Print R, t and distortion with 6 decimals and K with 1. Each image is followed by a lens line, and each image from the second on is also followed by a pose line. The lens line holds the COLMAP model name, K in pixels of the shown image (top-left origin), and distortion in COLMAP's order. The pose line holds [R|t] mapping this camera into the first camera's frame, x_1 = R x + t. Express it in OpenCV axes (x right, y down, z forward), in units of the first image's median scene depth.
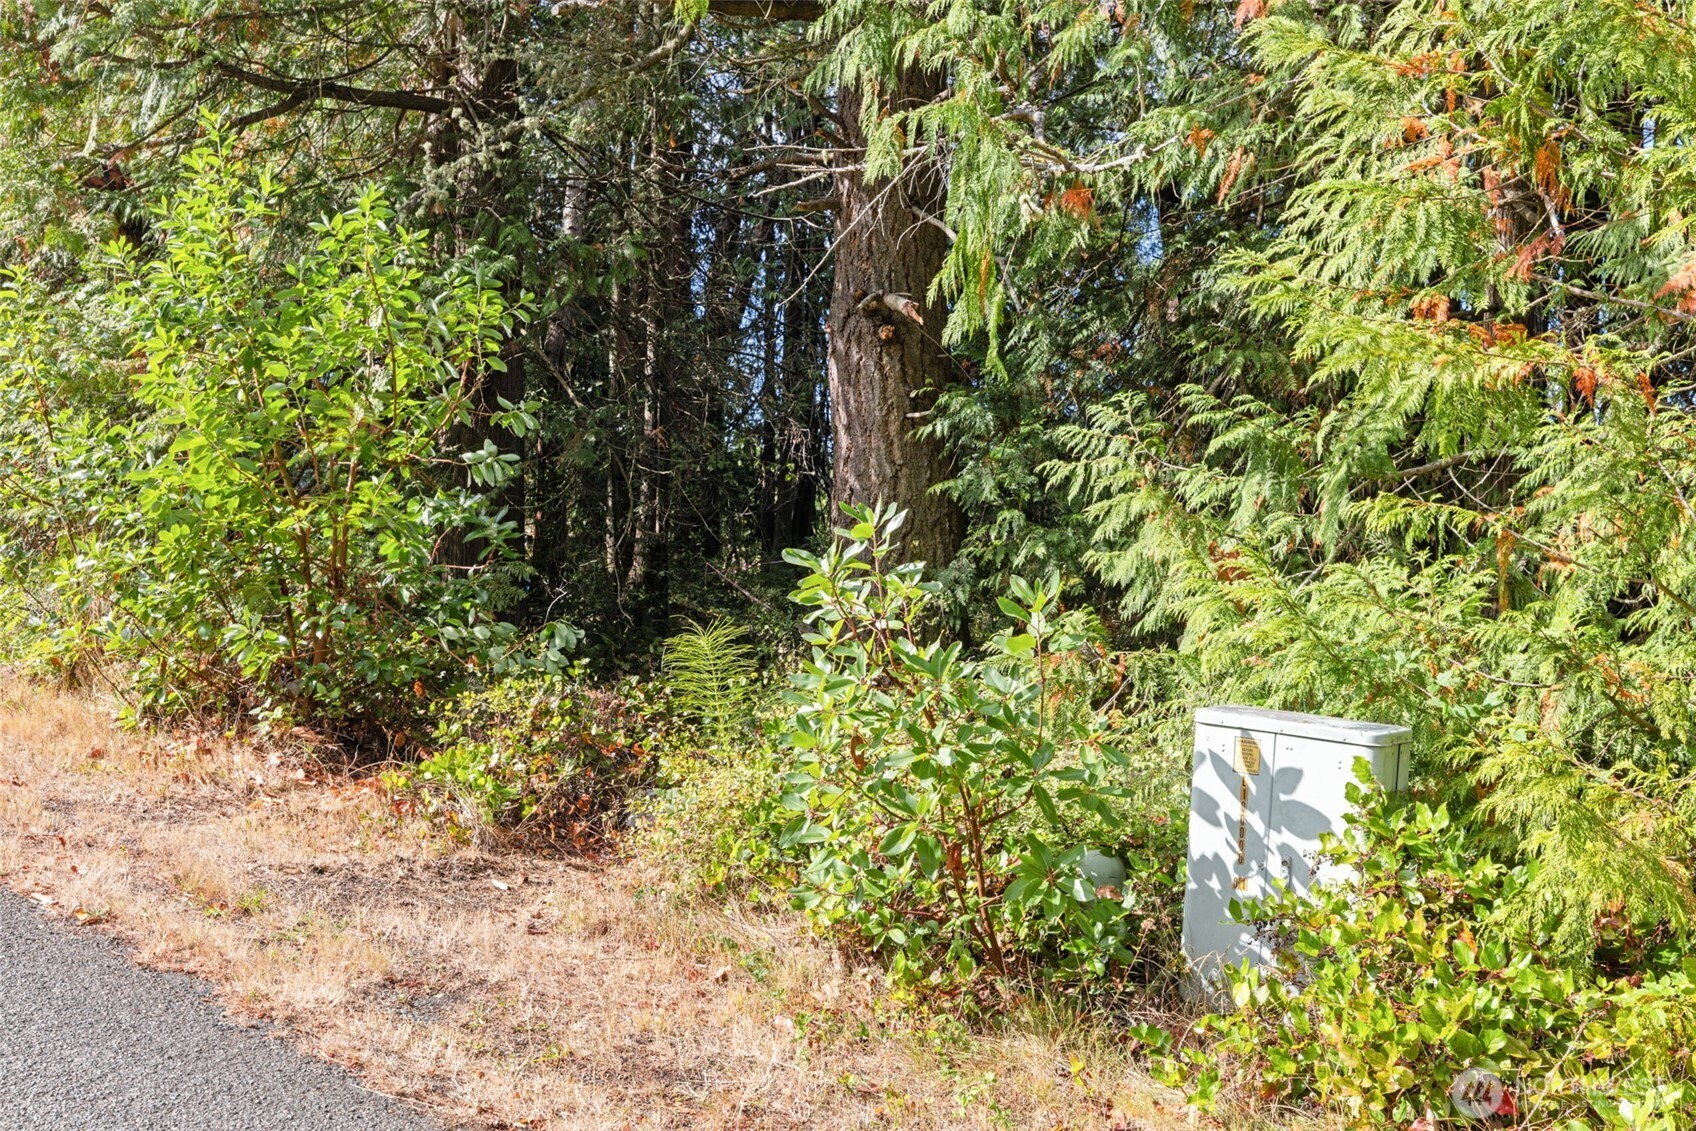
lens RADIAL K [[1663.5, 0, 848.0], [0, 1663.5, 565.5], [0, 0, 1]] dist [0.005292, 0.007613]
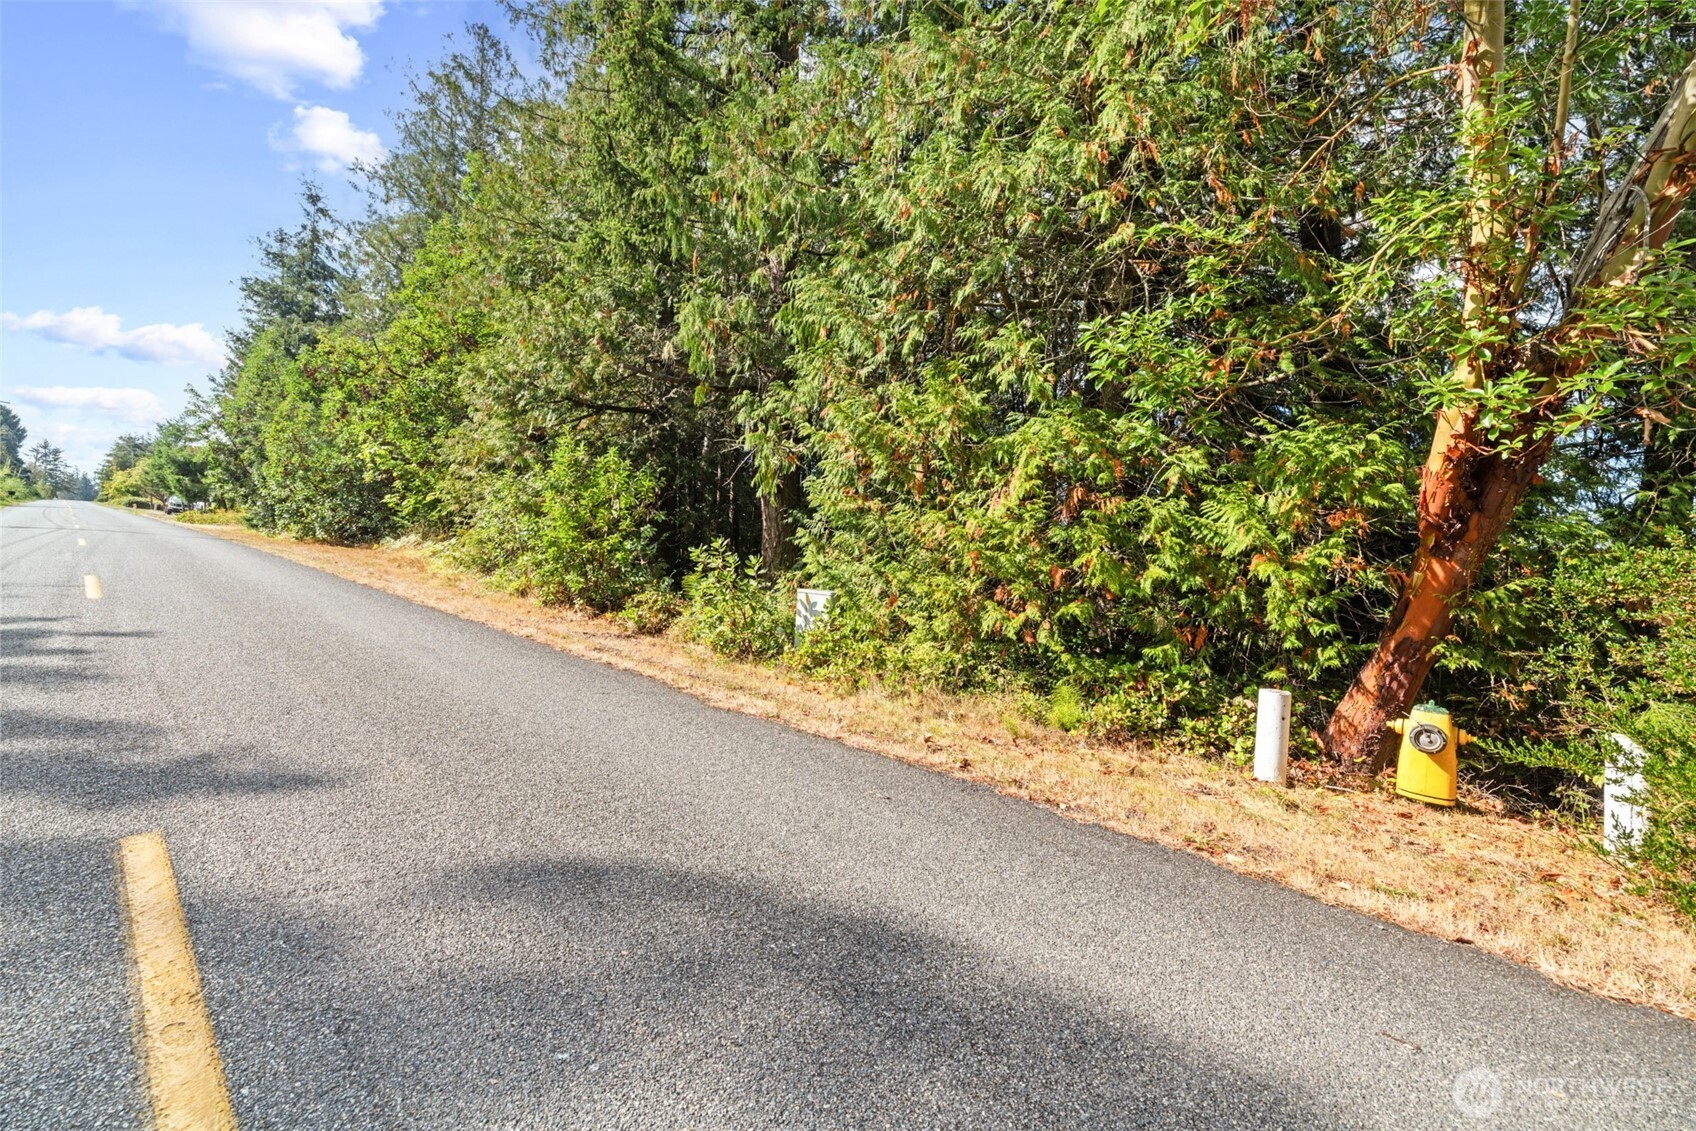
lens RADIAL K [[711.2, 0, 848.0], [0, 711.2, 565.5], [0, 0, 1]] dist [0.001244, 0.000474]
pose [[0.999967, 0.004812, -0.006509, 0.202807], [-0.004941, 0.999788, -0.020005, 0.037212], [0.006411, 0.020036, 0.999779, -0.436464]]
